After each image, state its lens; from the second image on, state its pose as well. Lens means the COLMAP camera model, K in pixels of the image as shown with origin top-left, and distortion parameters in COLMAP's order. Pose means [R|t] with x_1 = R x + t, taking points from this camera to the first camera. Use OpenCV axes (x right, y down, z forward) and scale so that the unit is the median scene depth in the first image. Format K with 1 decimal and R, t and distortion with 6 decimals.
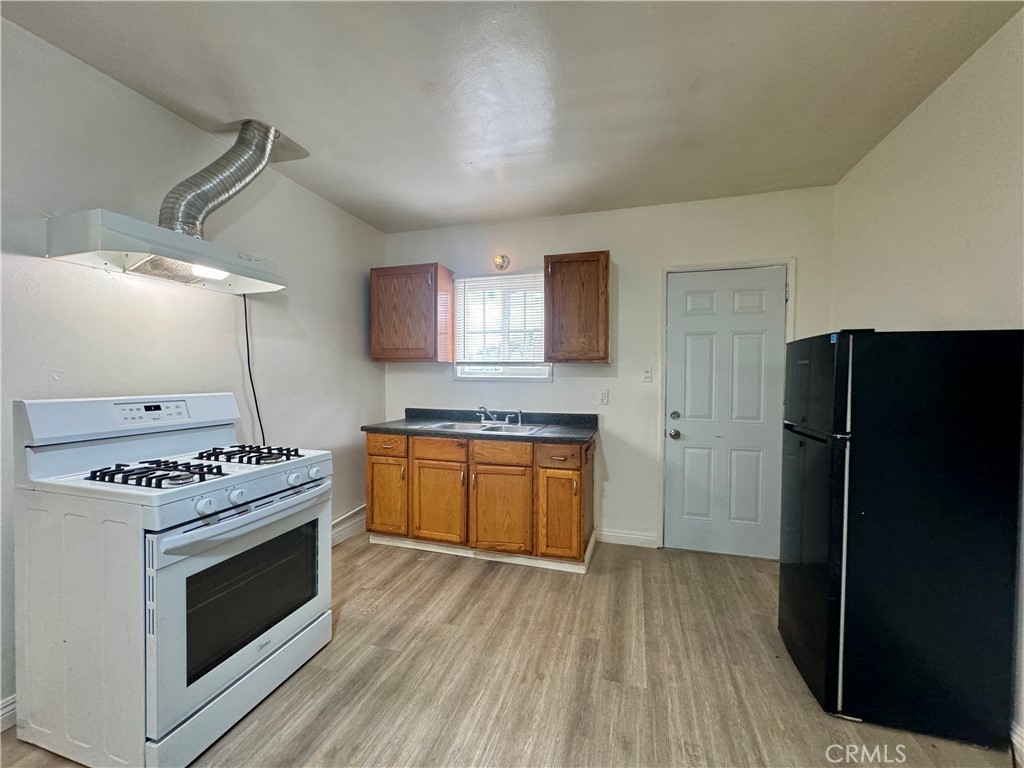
lens RADIAL K [[411.4, 0, 510.4], [0, 411.4, 382.9], [0, 0, 1]] dist [-0.000222, 0.000079]
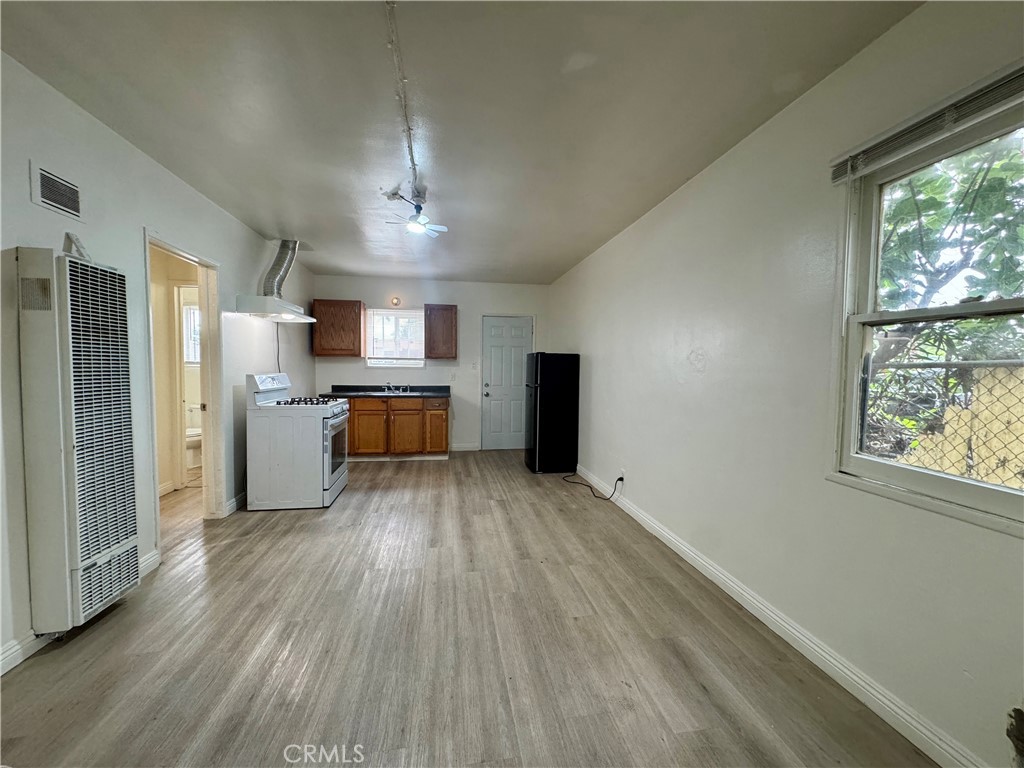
lens RADIAL K [[411.4, 0, 510.4], [0, 411.4, 382.9], [0, 0, 1]] dist [-0.000222, 0.000079]
pose [[0.897830, -0.013192, 0.440145, -0.411590], [0.002321, 0.999679, 0.025228, 0.015916], [-0.440336, -0.021629, 0.897572, -0.927227]]
